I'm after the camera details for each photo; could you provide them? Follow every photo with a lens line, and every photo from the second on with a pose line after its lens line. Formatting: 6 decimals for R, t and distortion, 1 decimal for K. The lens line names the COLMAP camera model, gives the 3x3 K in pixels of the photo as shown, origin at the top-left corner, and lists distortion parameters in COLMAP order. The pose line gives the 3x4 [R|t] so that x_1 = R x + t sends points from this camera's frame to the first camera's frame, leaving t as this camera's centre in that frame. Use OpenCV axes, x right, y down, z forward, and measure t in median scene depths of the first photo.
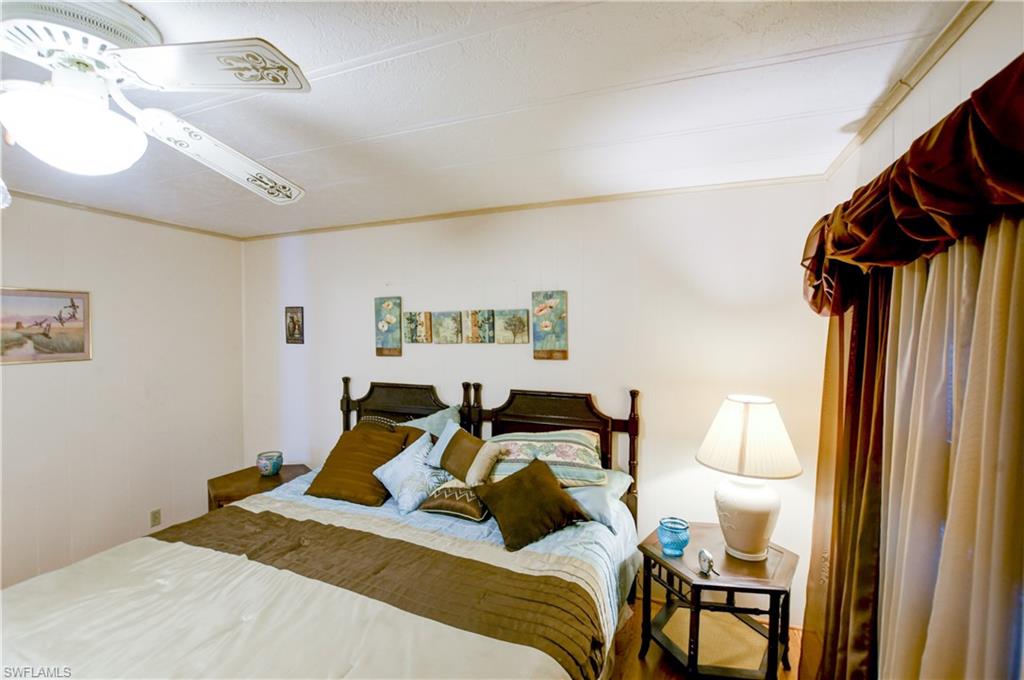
lens RADIAL K [[460.7, 0, 512.0], [0, 460.7, 340.0], [0, 0, 1]] dist [-0.023251, 0.000513]
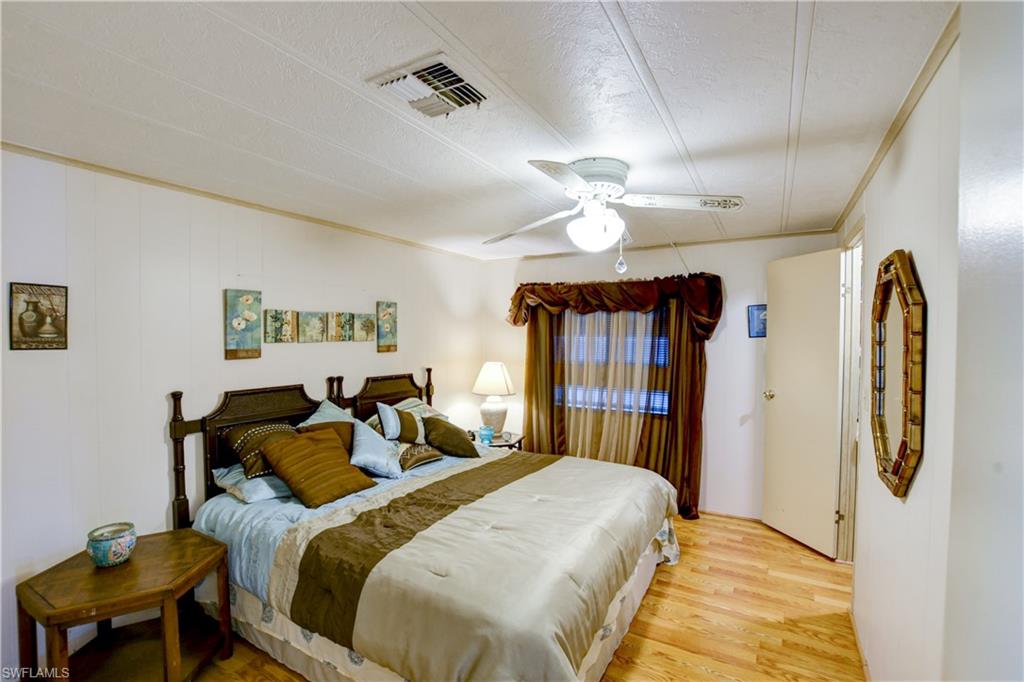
lens RADIAL K [[460.7, 0, 512.0], [0, 460.7, 341.0], [0, 0, 1]] dist [-0.023251, 0.000513]
pose [[0.142703, -0.016499, 0.989628, -1.103220], [0.007559, 0.999850, 0.015580, -0.008014], [-0.989737, 0.005258, 0.142806, 0.400856]]
